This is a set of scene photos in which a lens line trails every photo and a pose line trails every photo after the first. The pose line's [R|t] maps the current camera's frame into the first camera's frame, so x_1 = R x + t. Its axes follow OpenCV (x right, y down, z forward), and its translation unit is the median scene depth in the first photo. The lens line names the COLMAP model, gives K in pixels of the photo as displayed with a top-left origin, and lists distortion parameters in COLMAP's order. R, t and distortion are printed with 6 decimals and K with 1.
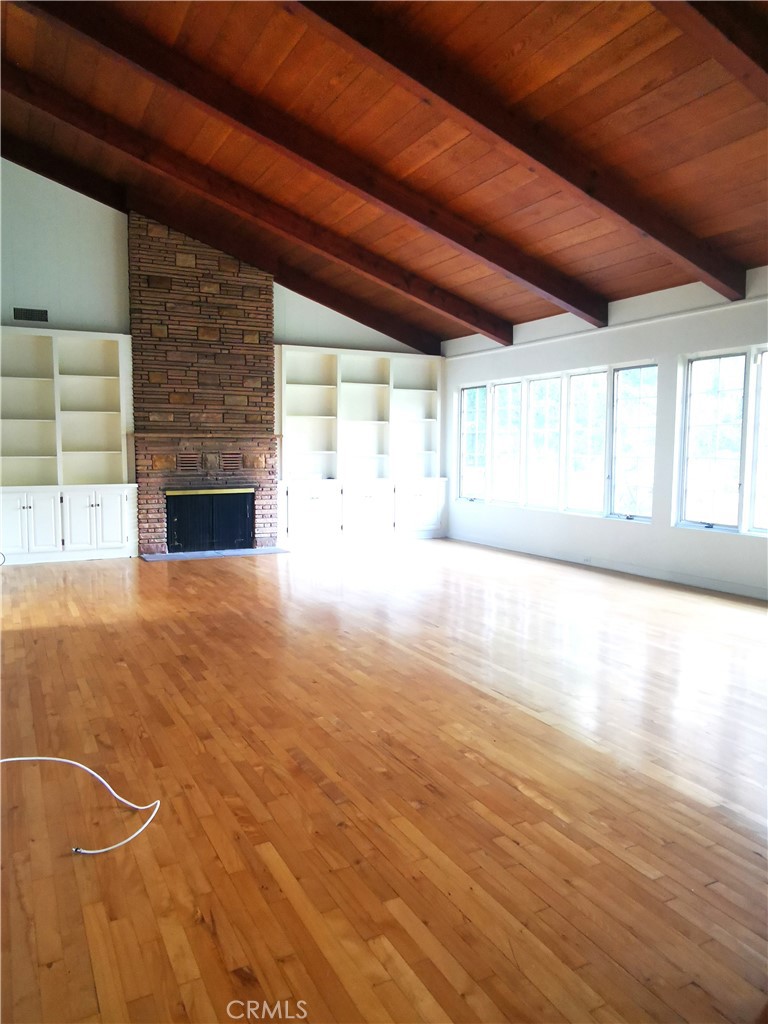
lens RADIAL K [[741.6, 0, 382.1], [0, 741.6, 512.5], [0, 0, 1]] dist [-0.005571, -0.000941]
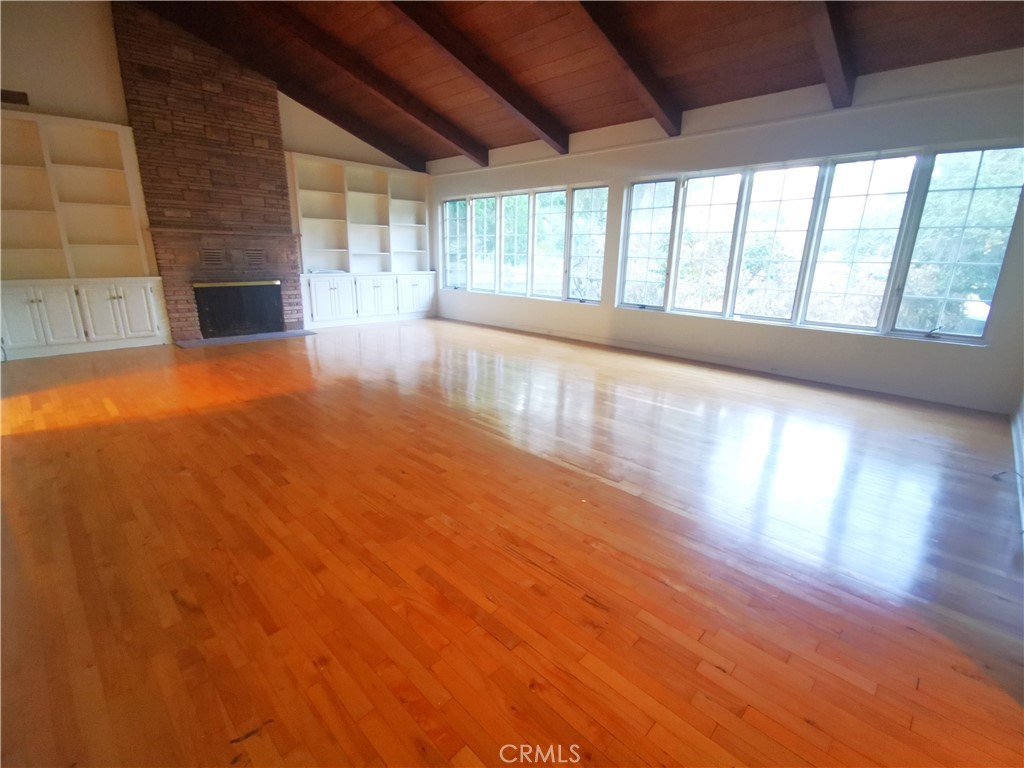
lens RADIAL K [[469.3, 0, 515.0], [0, 469.3, 381.9], [0, 0, 1]] dist [0.009420, -0.000553]
pose [[0.947476, -0.072556, 0.311488, -0.085328], [0.013428, 0.982093, 0.187919, -0.013430], [-0.319544, -0.173866, 0.931484, 0.211424]]
